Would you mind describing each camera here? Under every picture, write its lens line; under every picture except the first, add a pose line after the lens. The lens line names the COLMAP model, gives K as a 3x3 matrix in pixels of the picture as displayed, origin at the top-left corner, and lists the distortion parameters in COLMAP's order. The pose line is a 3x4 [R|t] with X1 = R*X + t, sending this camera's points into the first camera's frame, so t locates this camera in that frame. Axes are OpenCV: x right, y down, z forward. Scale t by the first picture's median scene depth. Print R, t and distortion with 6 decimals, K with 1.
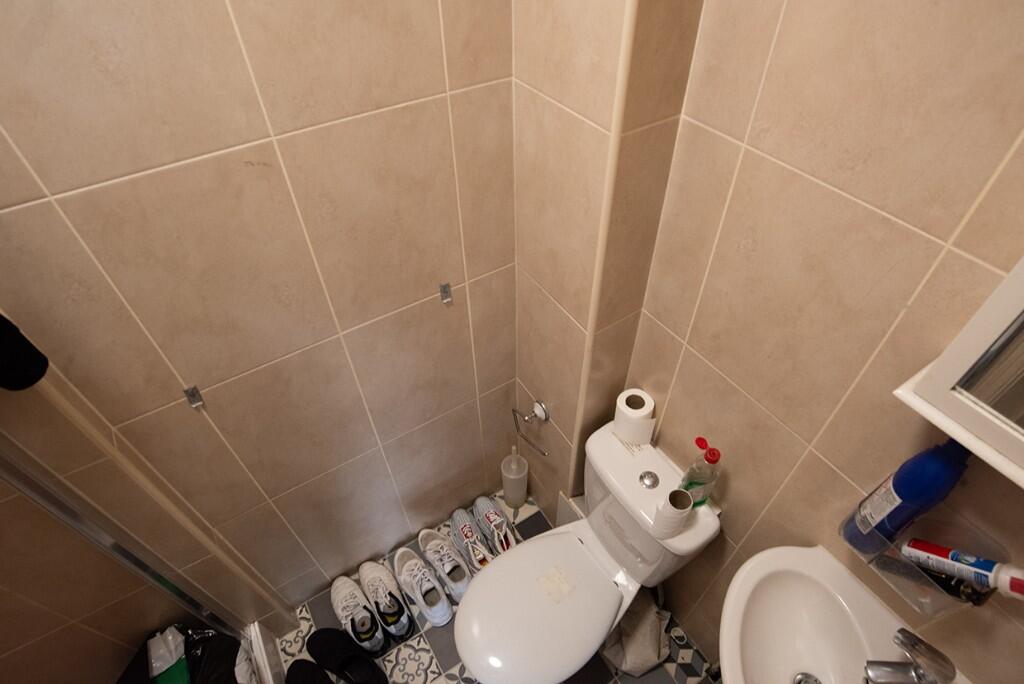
lens RADIAL K [[531.5, 0, 518.8], [0, 531.5, 339.6], [0, 0, 1]] dist [-0.057964, 0.016196]
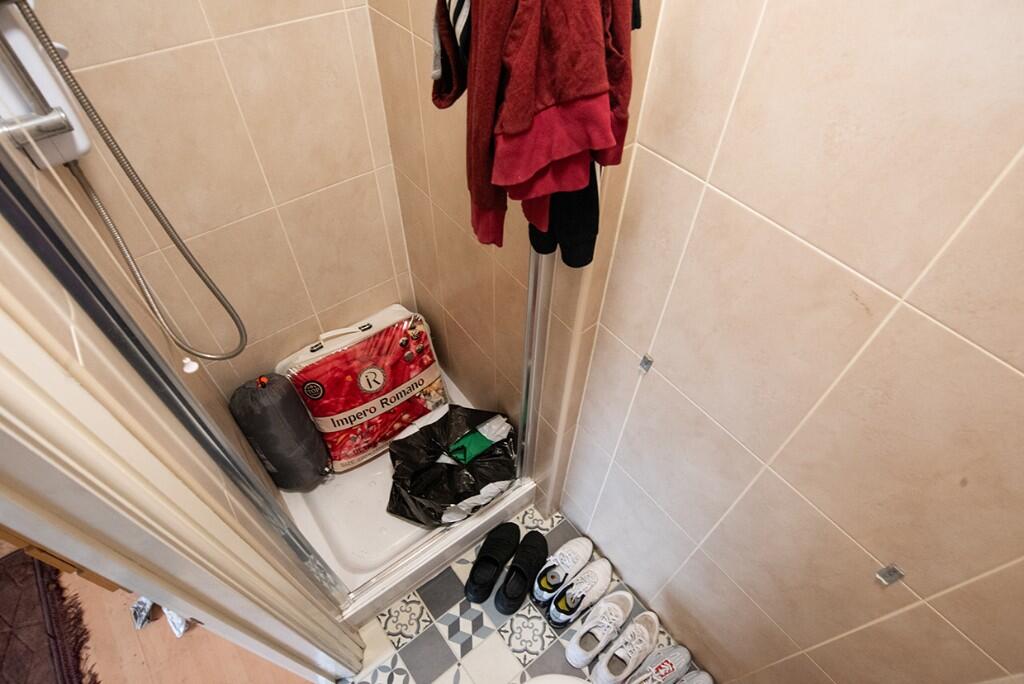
lens RADIAL K [[531.5, 0, 512.1], [0, 531.5, 345.4], [0, 0, 1]] dist [-0.057964, 0.016196]
pose [[0.097074, 0.772561, -0.627476, 0.005781], [-0.732547, 0.482250, 0.480426, -0.142928], [0.673759, 0.413019, 0.612751, 0.074005]]
